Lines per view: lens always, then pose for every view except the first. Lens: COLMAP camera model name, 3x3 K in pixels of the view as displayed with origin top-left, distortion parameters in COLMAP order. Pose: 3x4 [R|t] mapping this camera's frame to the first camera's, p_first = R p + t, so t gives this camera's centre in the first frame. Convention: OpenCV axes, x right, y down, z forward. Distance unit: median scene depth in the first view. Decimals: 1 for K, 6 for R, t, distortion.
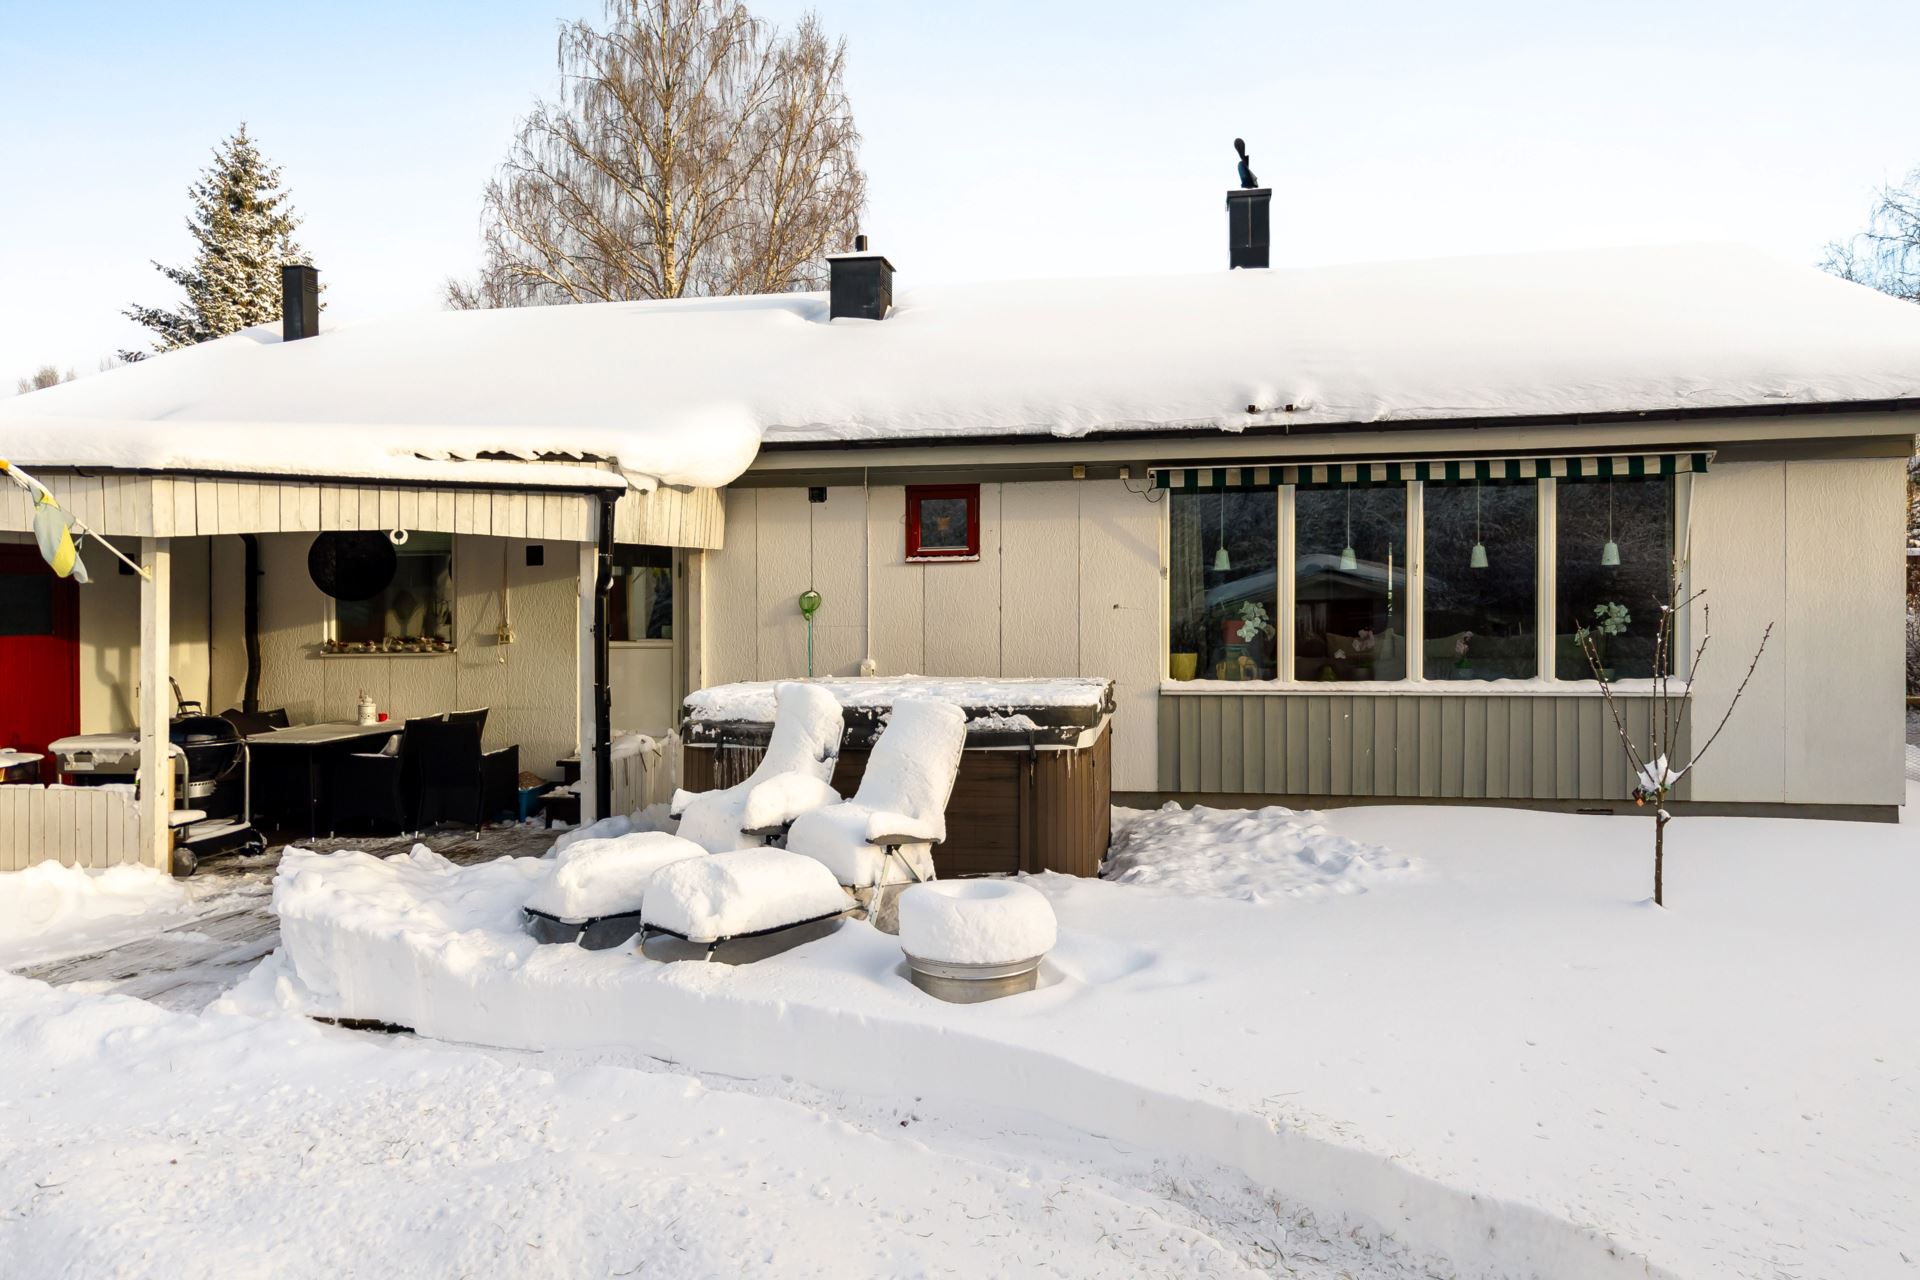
lens RADIAL K [[1215.3, 0, 960.0], [0, 1215.3, 640.0], [0, 0, 1]] dist [0.064183, -0.093108]
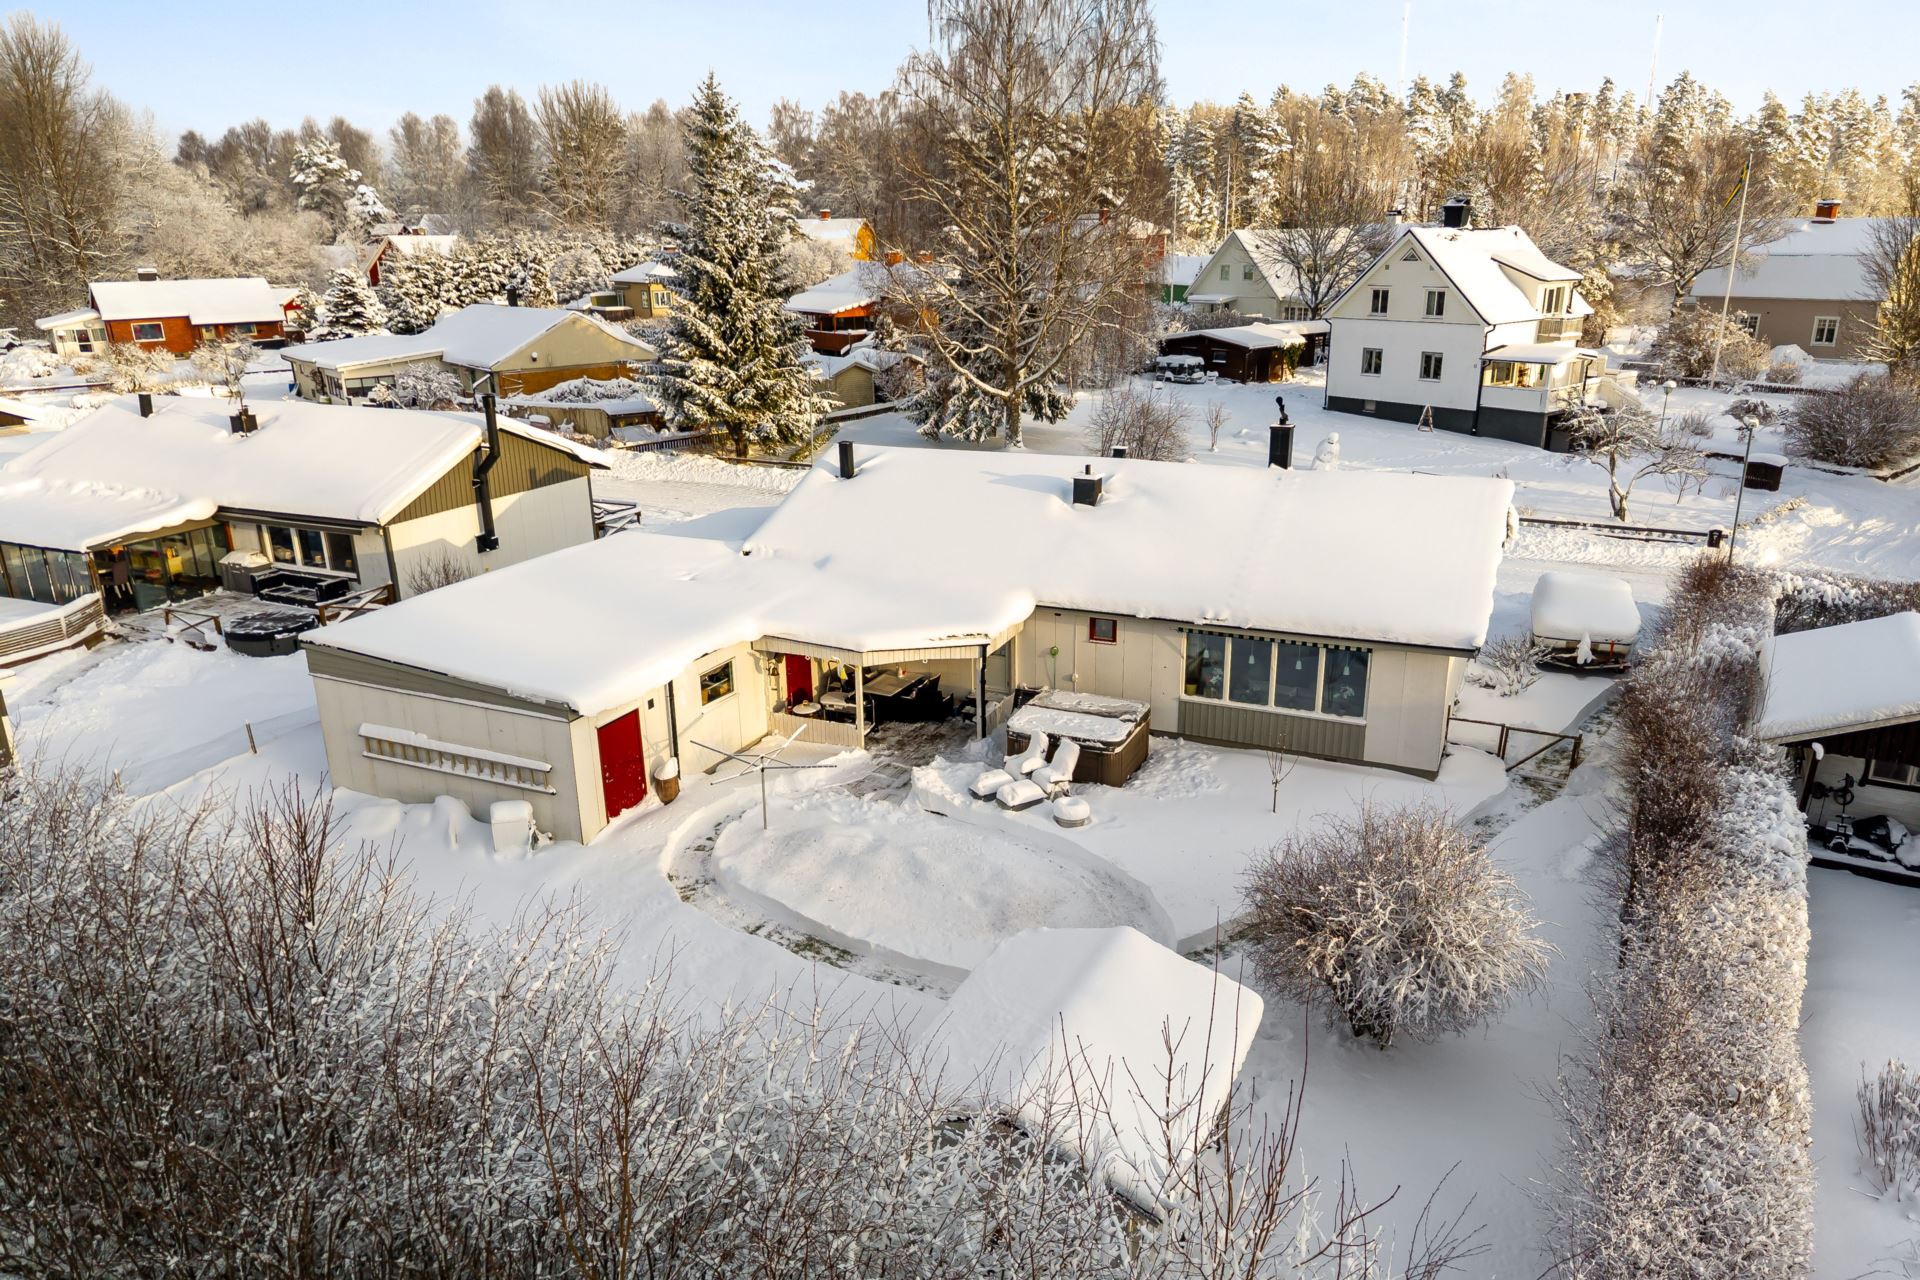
lens RADIAL K [[1215.3, 0, 960.0], [0, 1215.3, 640.0], [0, 0, 1]] dist [0.064183, -0.093108]
pose [[0.962545, 0.071082, -0.261638, 0.413418], [0.008015, 0.957138, 0.289521, -0.915308], [0.271004, -0.280774, 0.920719, -1.672890]]
